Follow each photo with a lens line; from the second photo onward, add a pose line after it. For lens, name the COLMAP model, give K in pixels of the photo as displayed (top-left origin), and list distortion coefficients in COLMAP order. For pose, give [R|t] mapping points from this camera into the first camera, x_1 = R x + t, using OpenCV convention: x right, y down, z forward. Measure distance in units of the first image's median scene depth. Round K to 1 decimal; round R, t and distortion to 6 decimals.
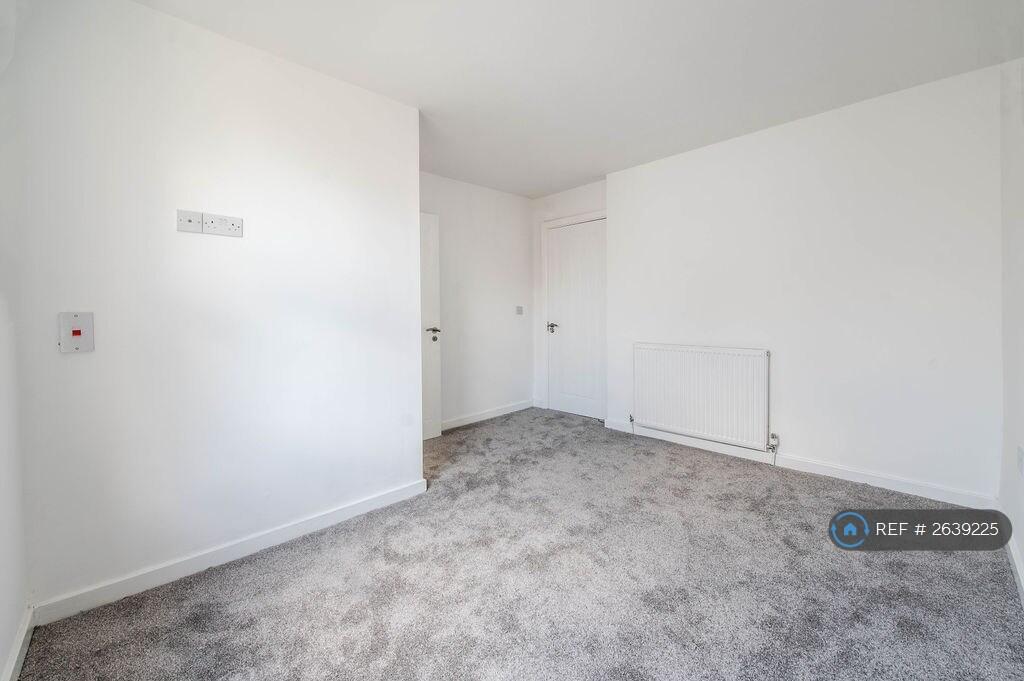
lens RADIAL K [[404.1, 0, 515.0], [0, 404.1, 320.5], [0, 0, 1]] dist [-0.001266, -0.000050]
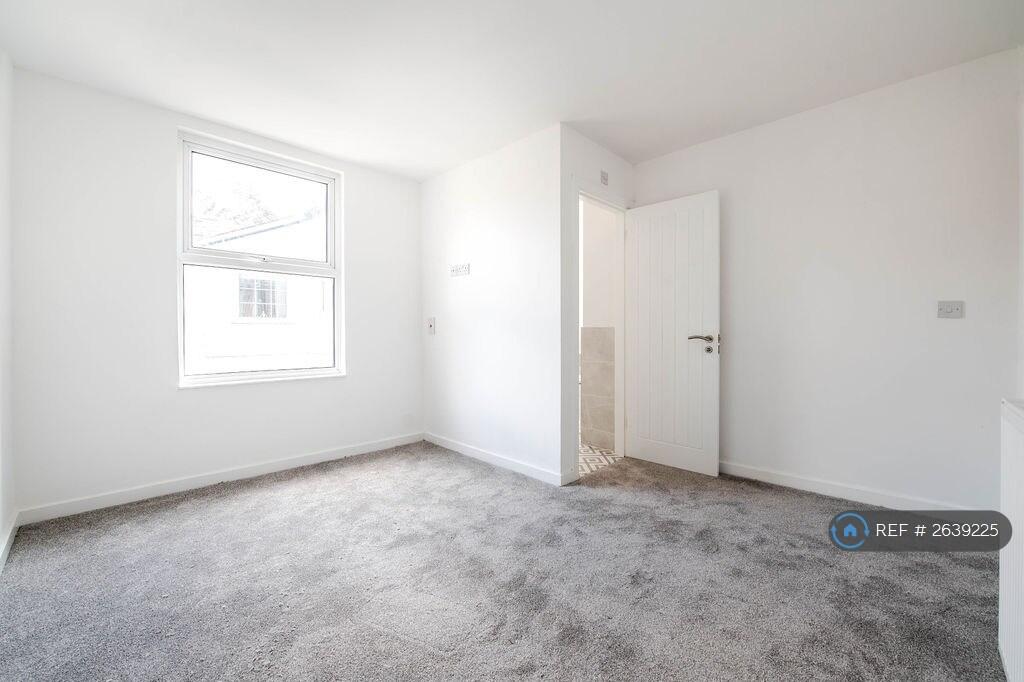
lens RADIAL K [[415.5, 0, 518.2], [0, 415.5, 330.9], [0, 0, 1]] dist [-0.000205, -0.000074]
pose [[0.038016, 0.009106, -0.999236, 0.948568], [-0.025619, 0.999639, 0.008135, 0.017882], [0.998949, 0.025291, 0.038236, 0.948407]]
